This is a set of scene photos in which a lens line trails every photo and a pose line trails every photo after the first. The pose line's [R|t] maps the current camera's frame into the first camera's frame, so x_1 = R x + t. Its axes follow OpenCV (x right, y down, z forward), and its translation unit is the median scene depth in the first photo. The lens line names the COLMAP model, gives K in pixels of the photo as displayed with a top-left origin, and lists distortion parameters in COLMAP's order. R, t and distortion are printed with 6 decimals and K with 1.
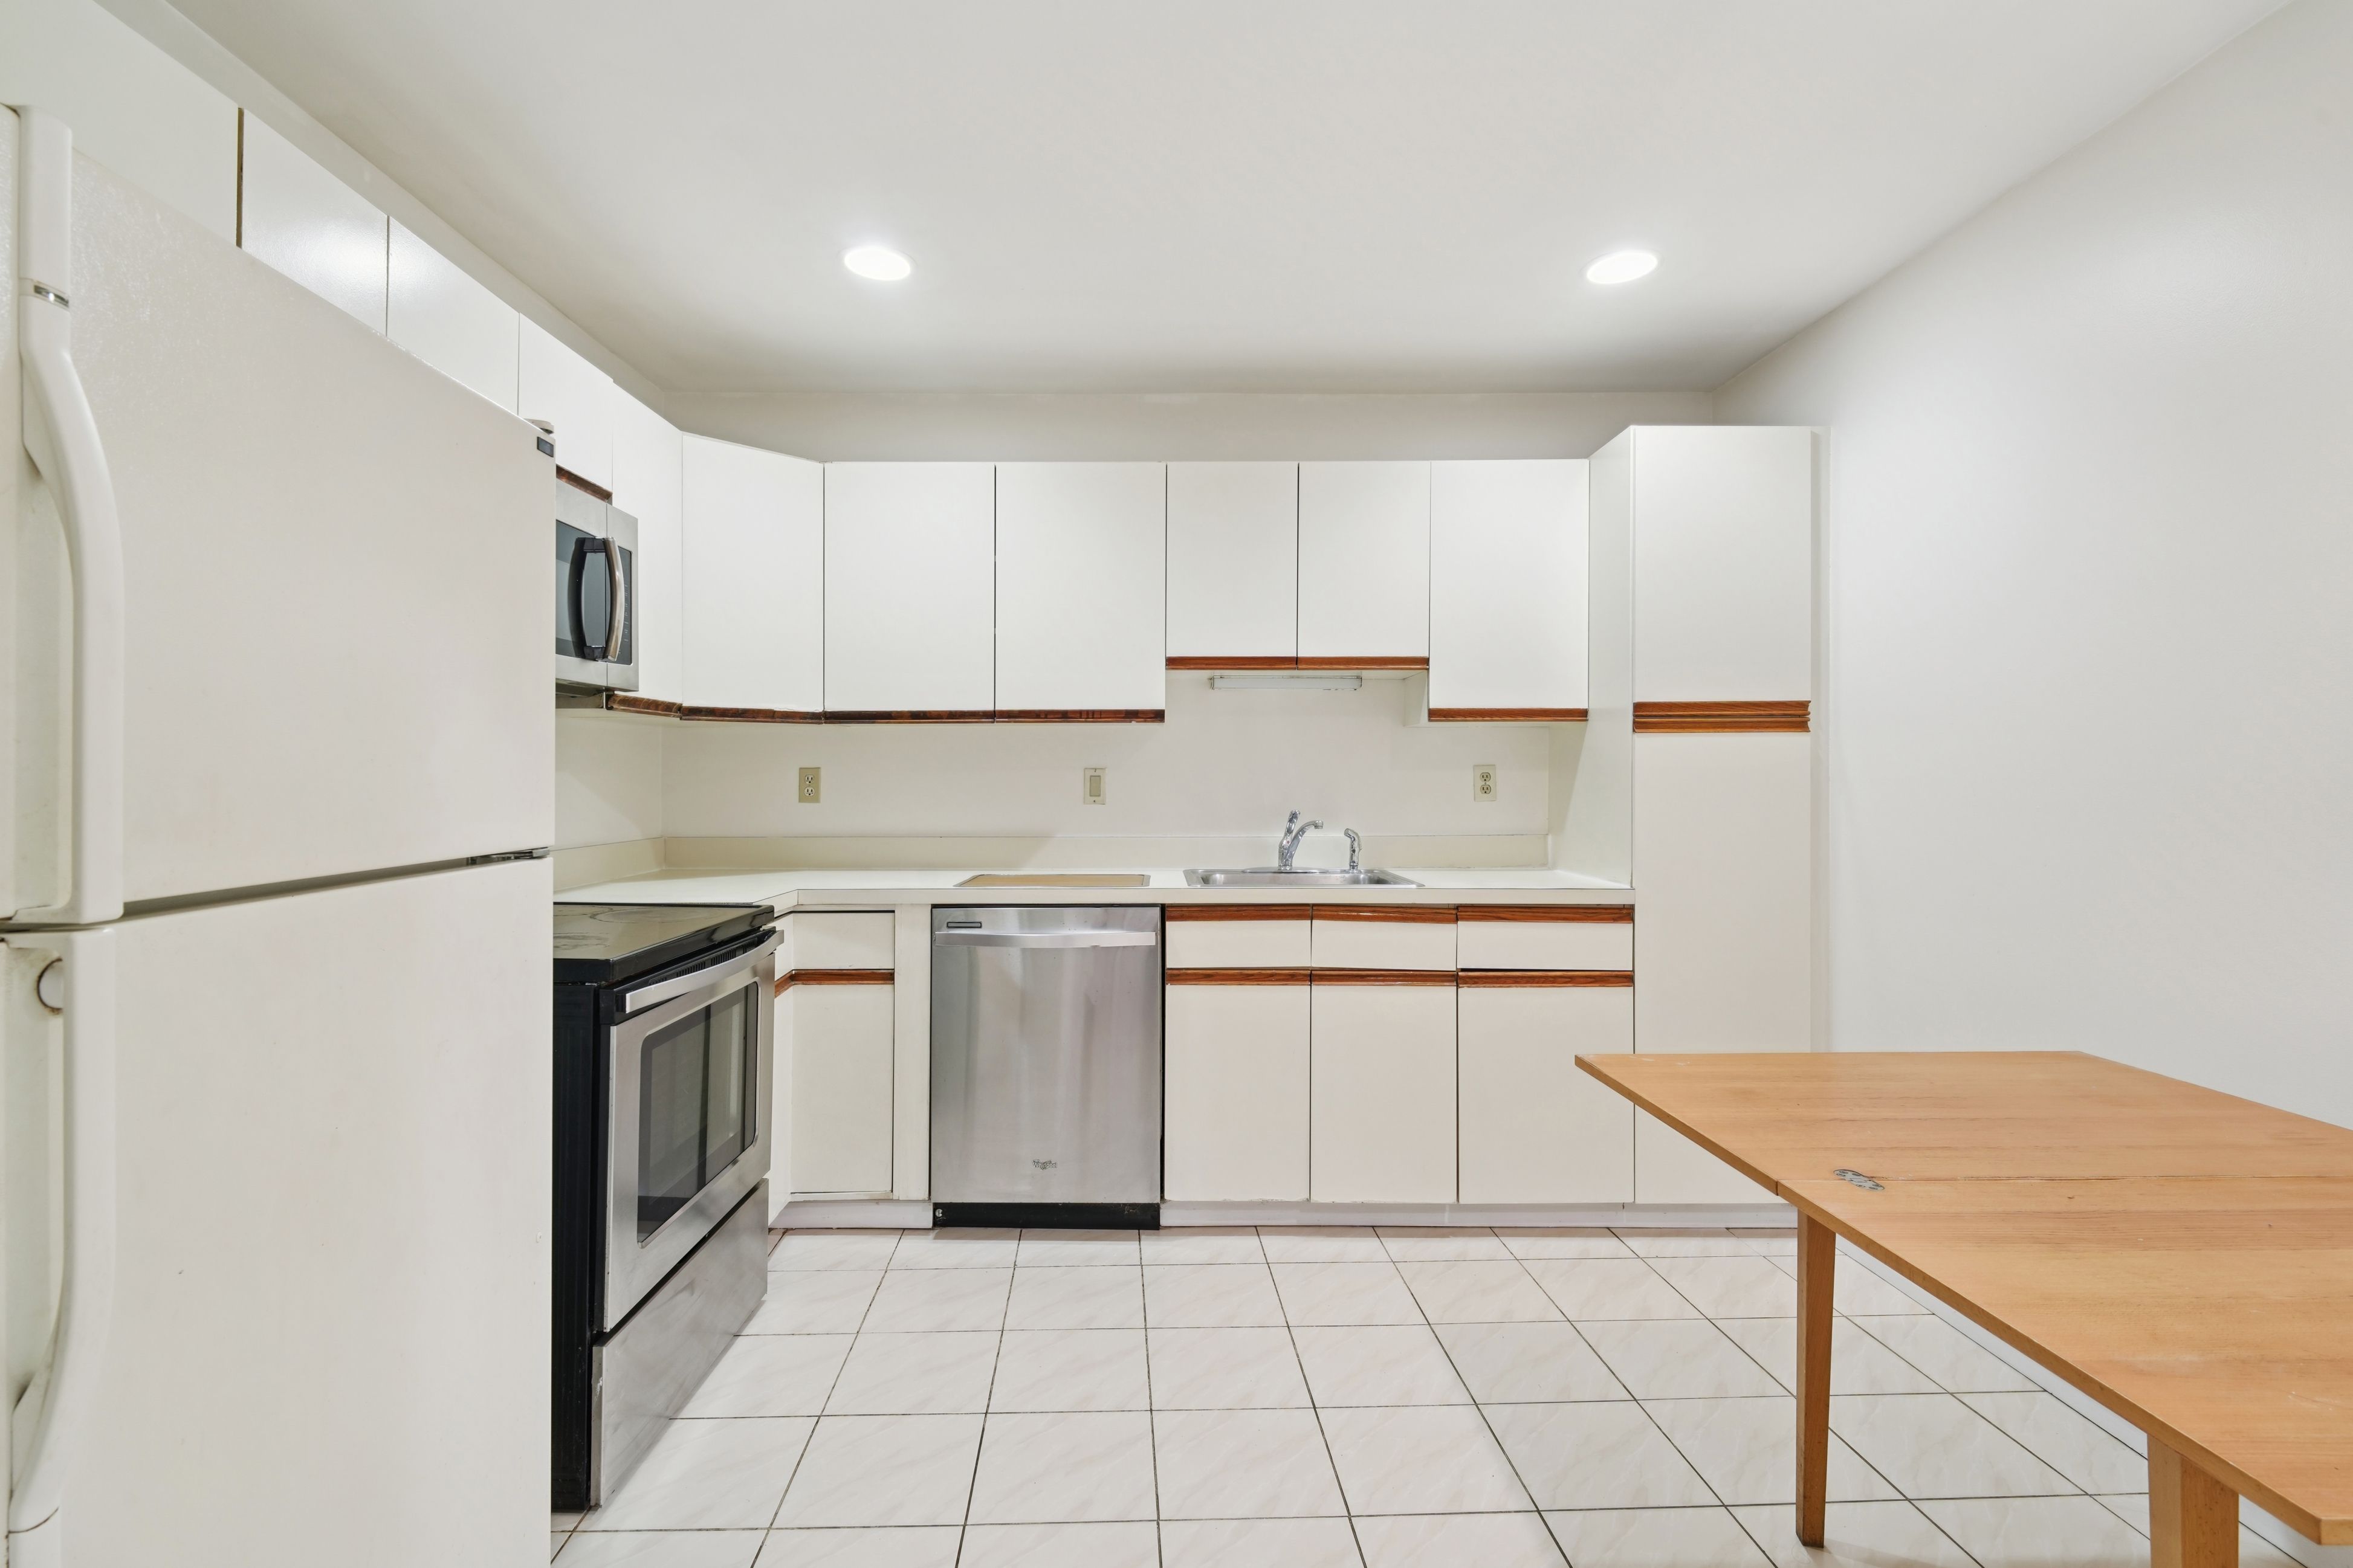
lens RADIAL K [[1119.0, 0, 1168.3], [0, 1119.0, 773.2], [0, 0, 1]] dist [-0.011698, 0.005092]
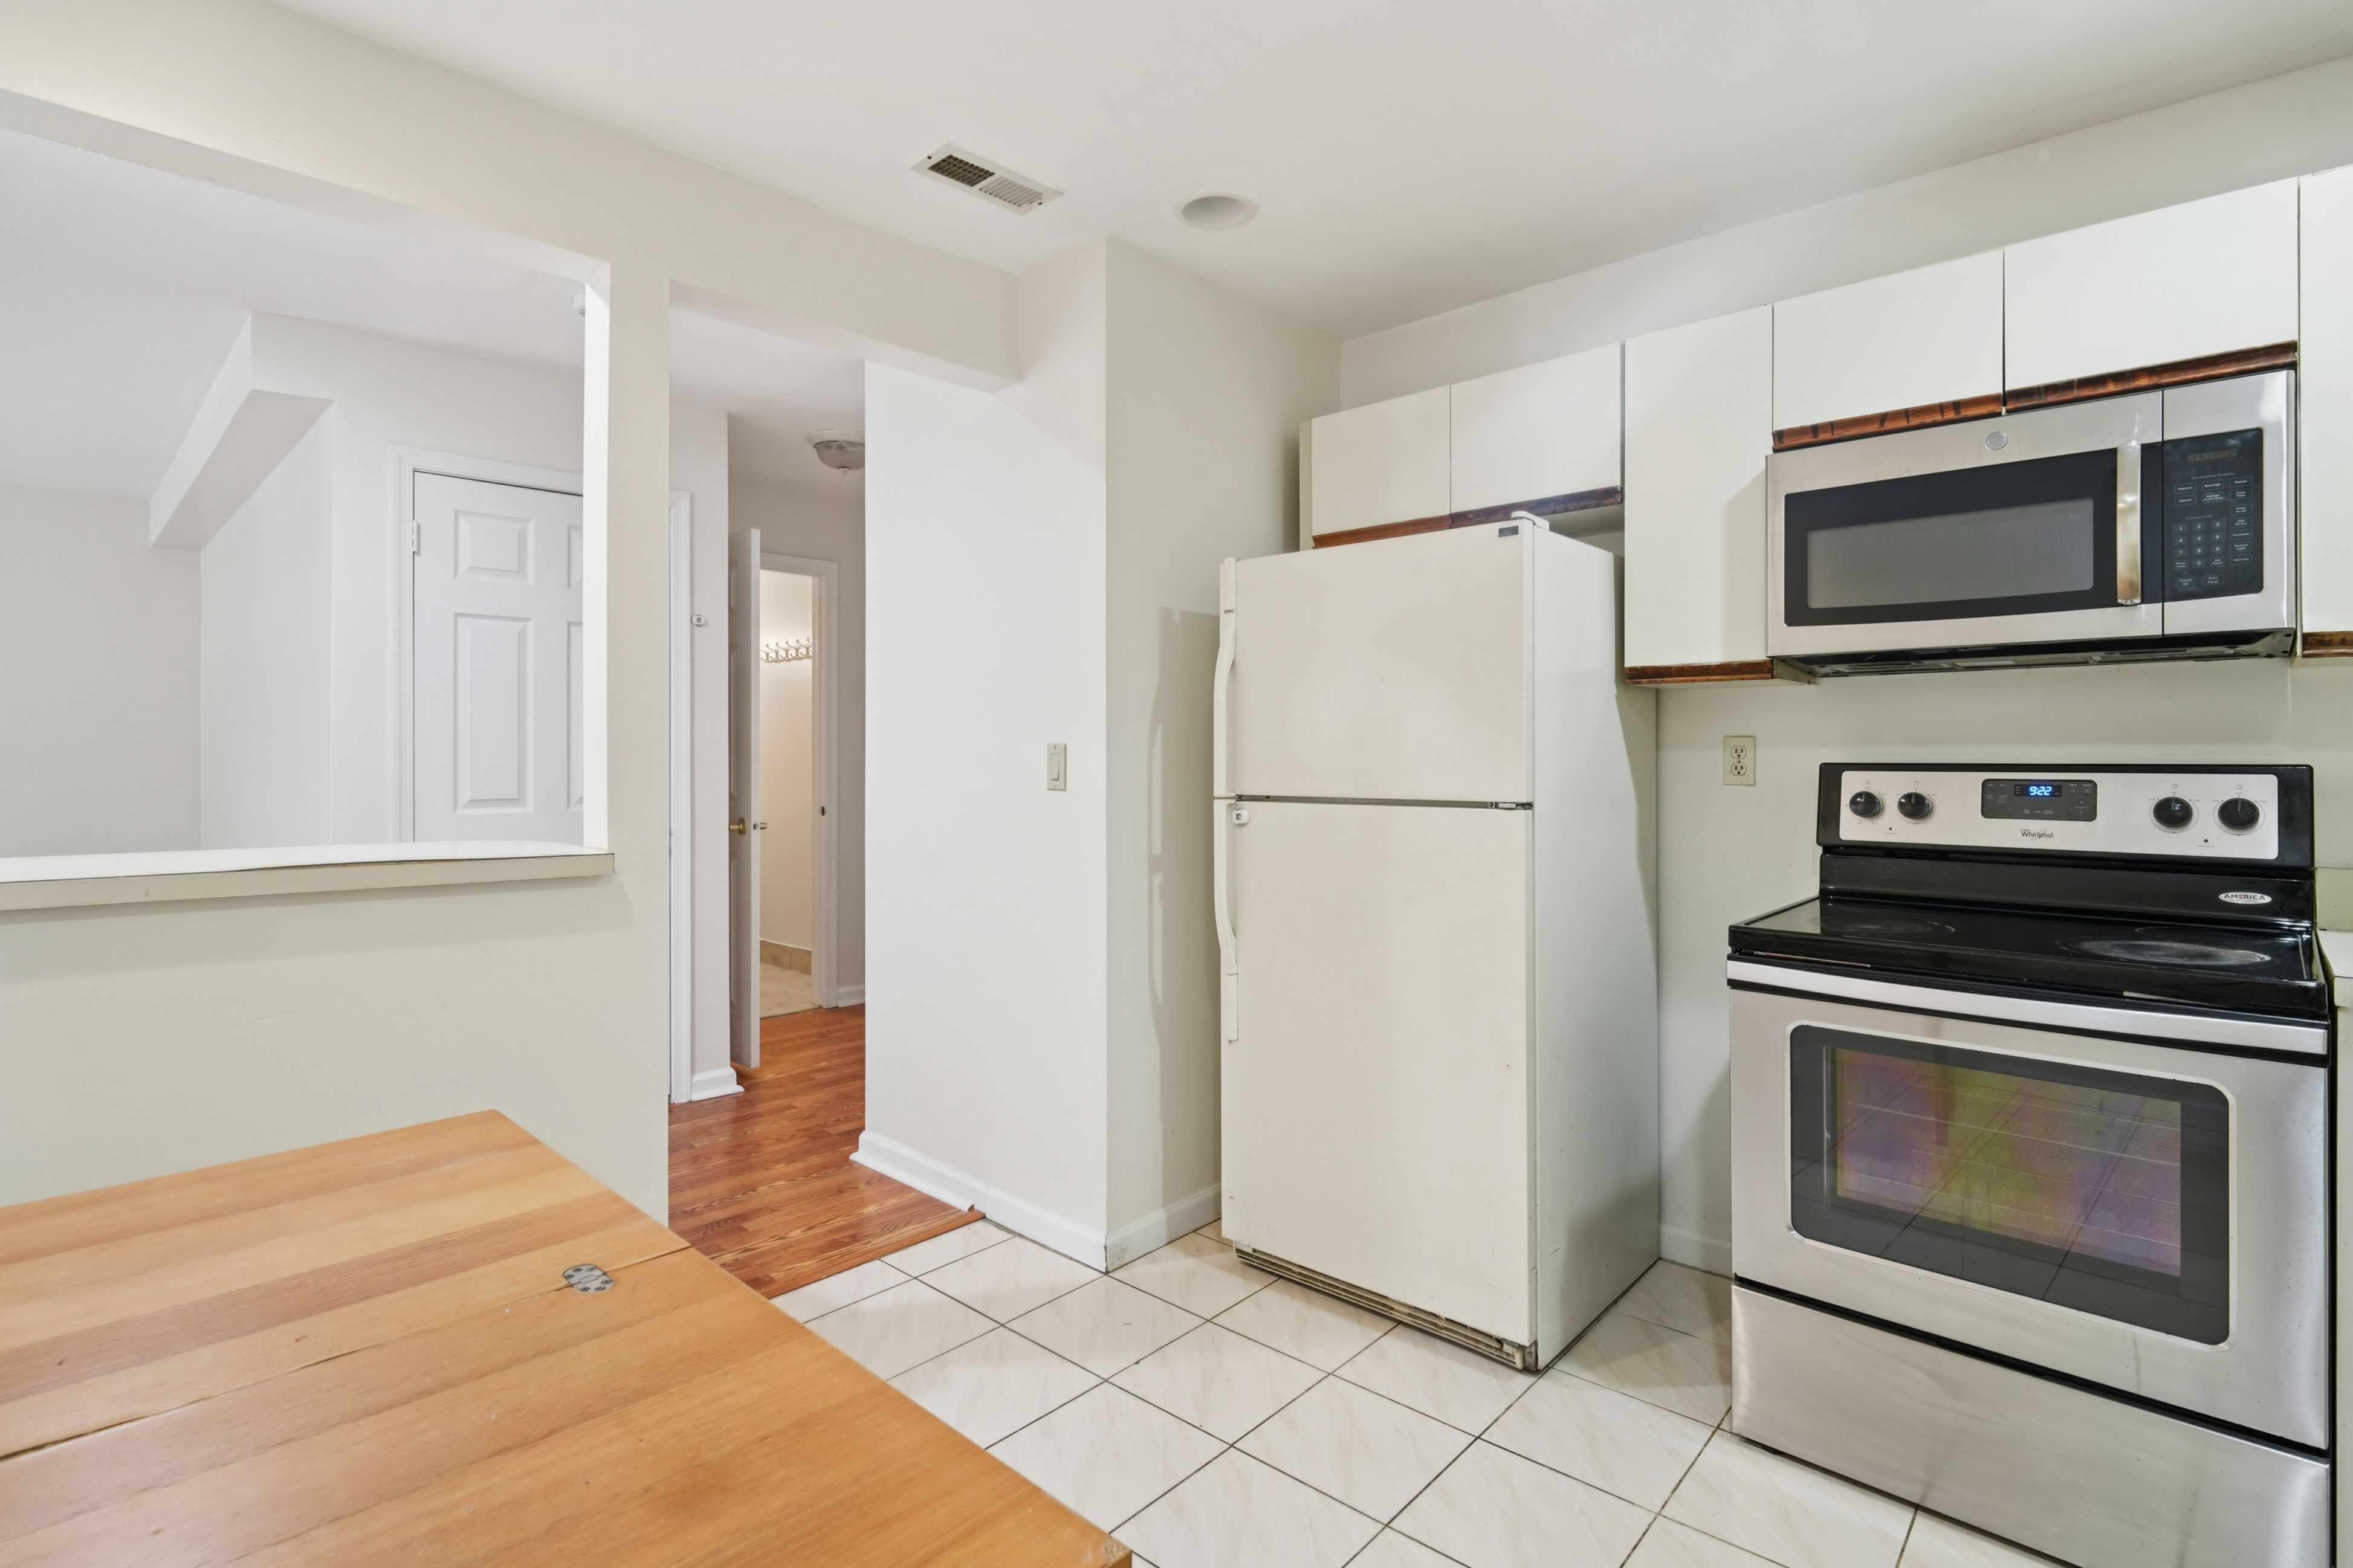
lens RADIAL K [[1119.0, 0, 1168.6], [0, 1119.0, 771.5], [0, 0, 1]] dist [-0.011698, 0.005092]
pose [[-0.690964, 0.011615, -0.722796, 0.829725], [0.009011, 0.999932, 0.007454, 0.006676], [0.722833, -0.001362, -0.691021, 1.693159]]
